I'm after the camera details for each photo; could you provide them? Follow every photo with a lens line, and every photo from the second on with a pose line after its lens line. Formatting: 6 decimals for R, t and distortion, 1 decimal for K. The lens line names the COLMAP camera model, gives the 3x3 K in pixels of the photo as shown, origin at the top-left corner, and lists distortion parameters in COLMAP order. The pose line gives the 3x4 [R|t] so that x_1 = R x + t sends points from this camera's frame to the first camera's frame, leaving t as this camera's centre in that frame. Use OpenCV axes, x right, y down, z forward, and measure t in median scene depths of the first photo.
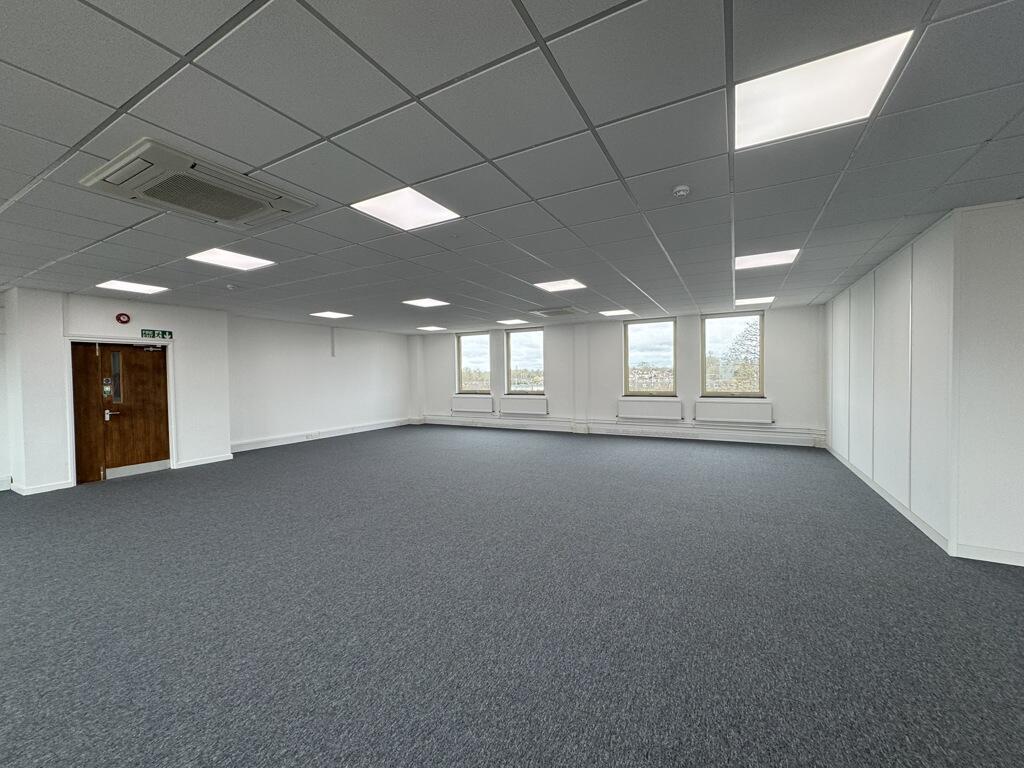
lens RADIAL K [[407.8, 0, 514.7], [0, 407.8, 385.5], [0, 0, 1]] dist [-0.002093, 0.000728]
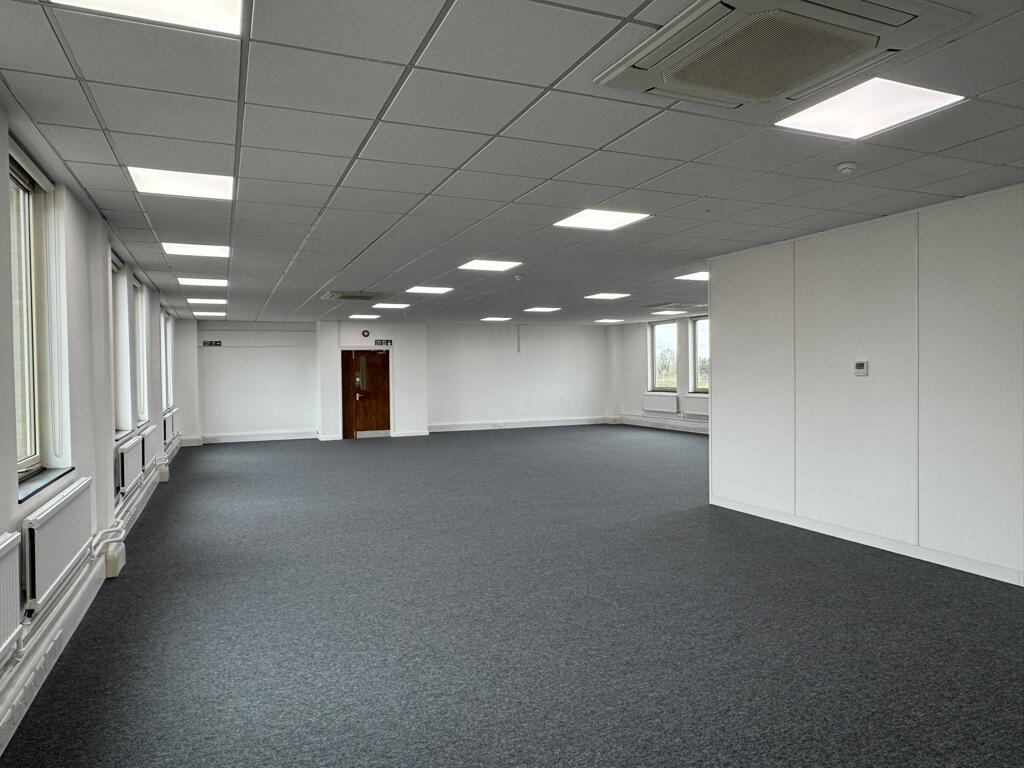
lens RADIAL K [[669.4, 0, 512.0], [0, 669.4, 383.8], [0, 0, 1]] dist [0.021126, -0.015738]
pose [[0.788515, 0.015221, -0.614827, 0.933176], [-0.014093, 0.999878, 0.006679, -0.001535], [0.614854, 0.003399, 0.788633, -0.587838]]
